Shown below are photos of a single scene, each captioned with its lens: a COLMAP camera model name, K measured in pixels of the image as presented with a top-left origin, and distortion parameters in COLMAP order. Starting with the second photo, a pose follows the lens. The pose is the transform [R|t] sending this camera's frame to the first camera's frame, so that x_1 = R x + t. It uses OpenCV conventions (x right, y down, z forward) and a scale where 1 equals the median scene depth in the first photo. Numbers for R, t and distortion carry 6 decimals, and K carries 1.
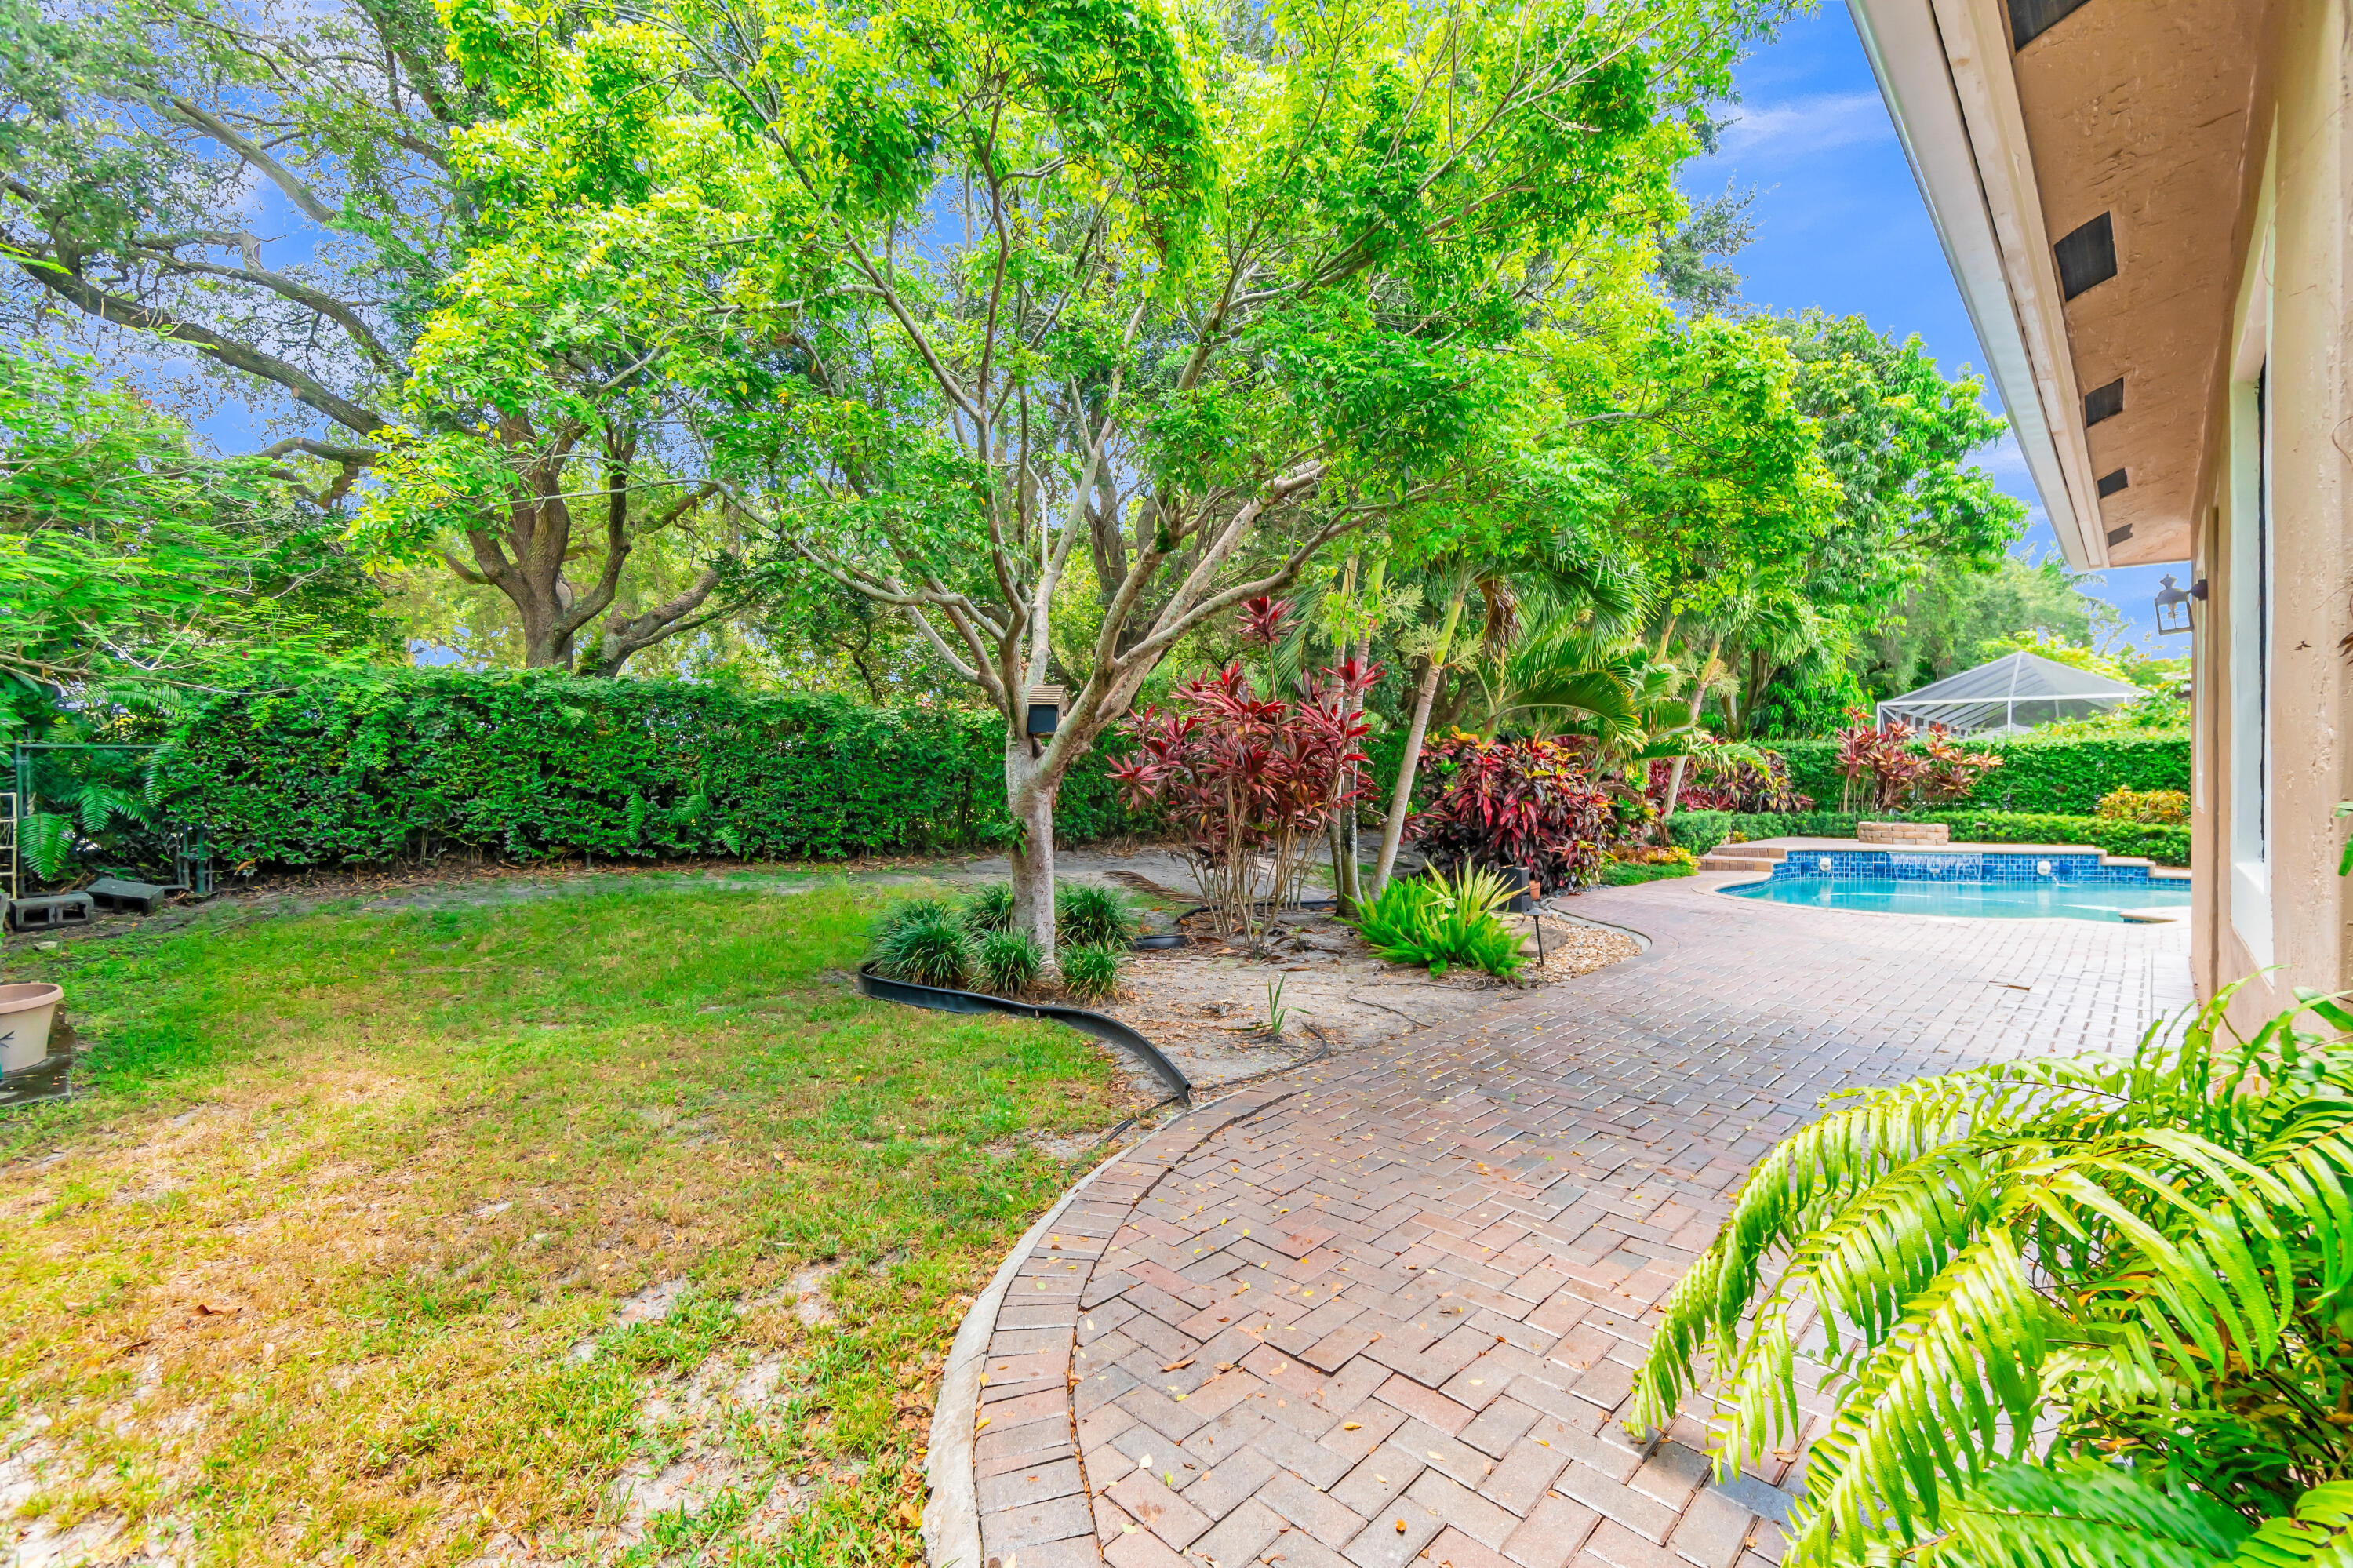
lens RADIAL K [[975.9, 0, 1176.5], [0, 975.9, 784.0], [0, 0, 1]] dist [0.000666, 0.000191]
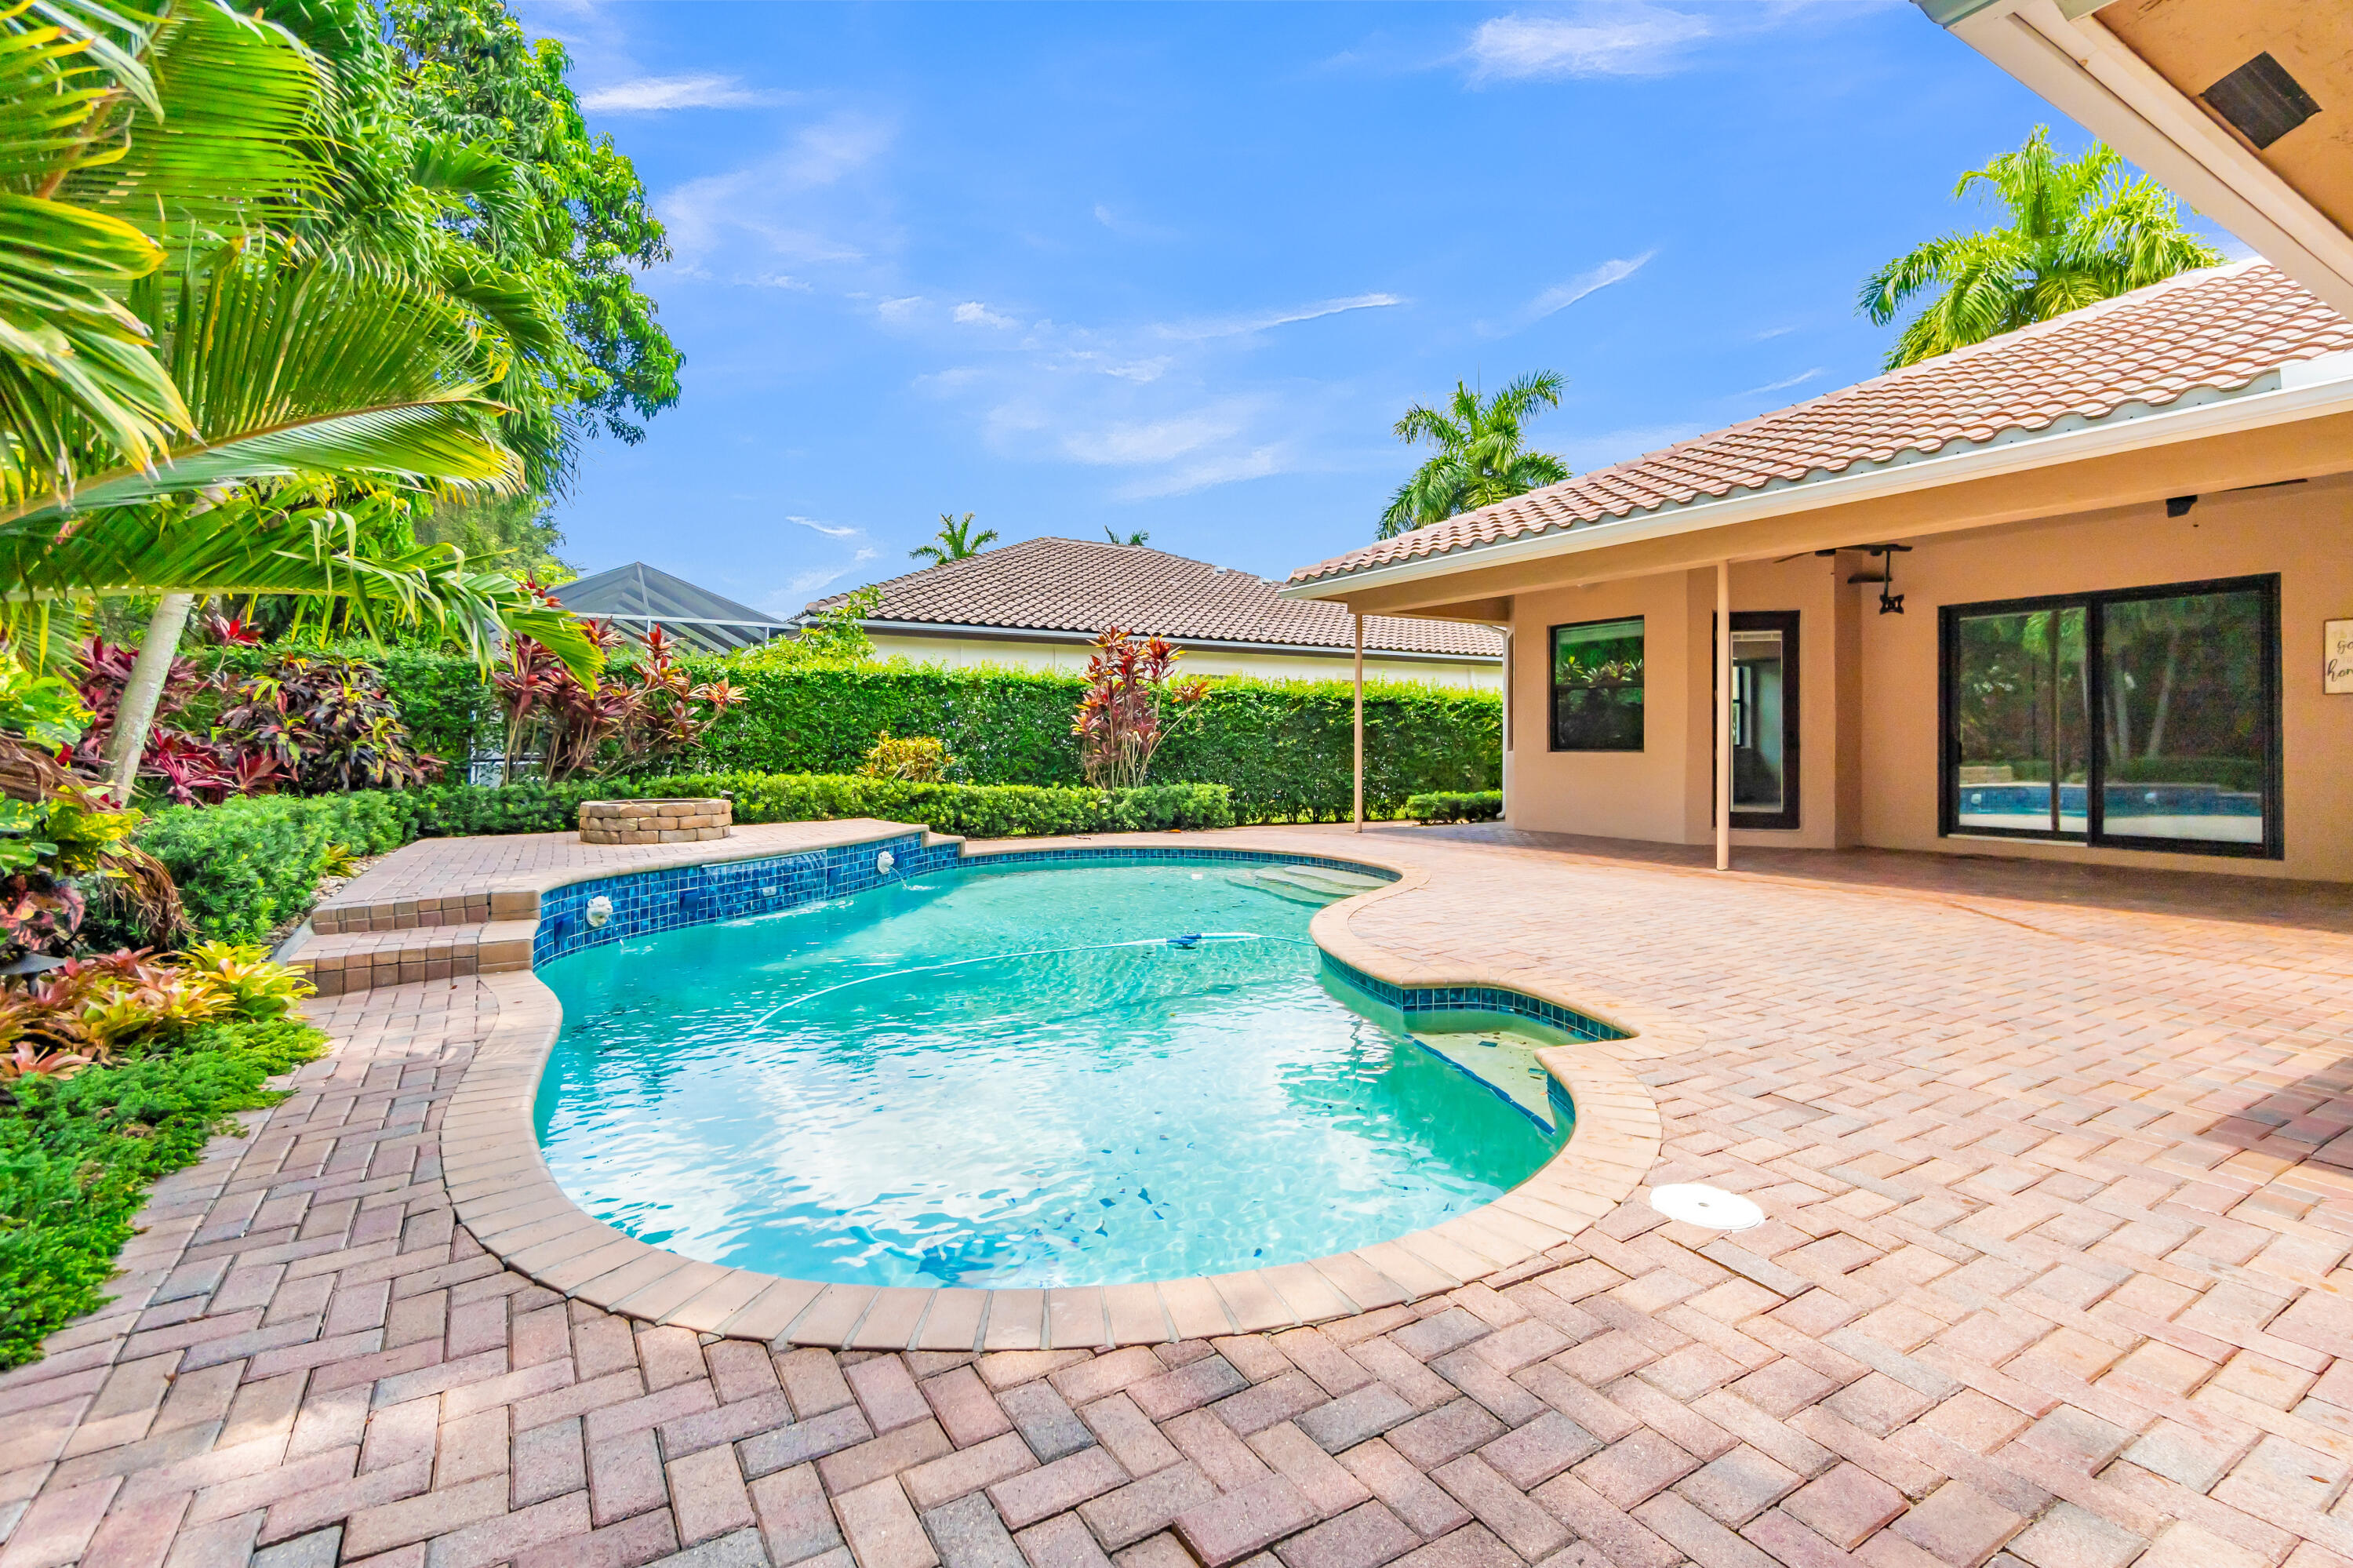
lens RADIAL K [[1052.1, 0, 1174.7], [0, 1052.1, 734.5], [0, 0, 1]] dist [0.000094, 0.000376]
pose [[0.239002, 0.001257, 0.971018, 0.254230], [0.007693, 0.999965, -0.003188, 0.008181], [-0.970989, 0.008232, 0.238984, 0.582865]]
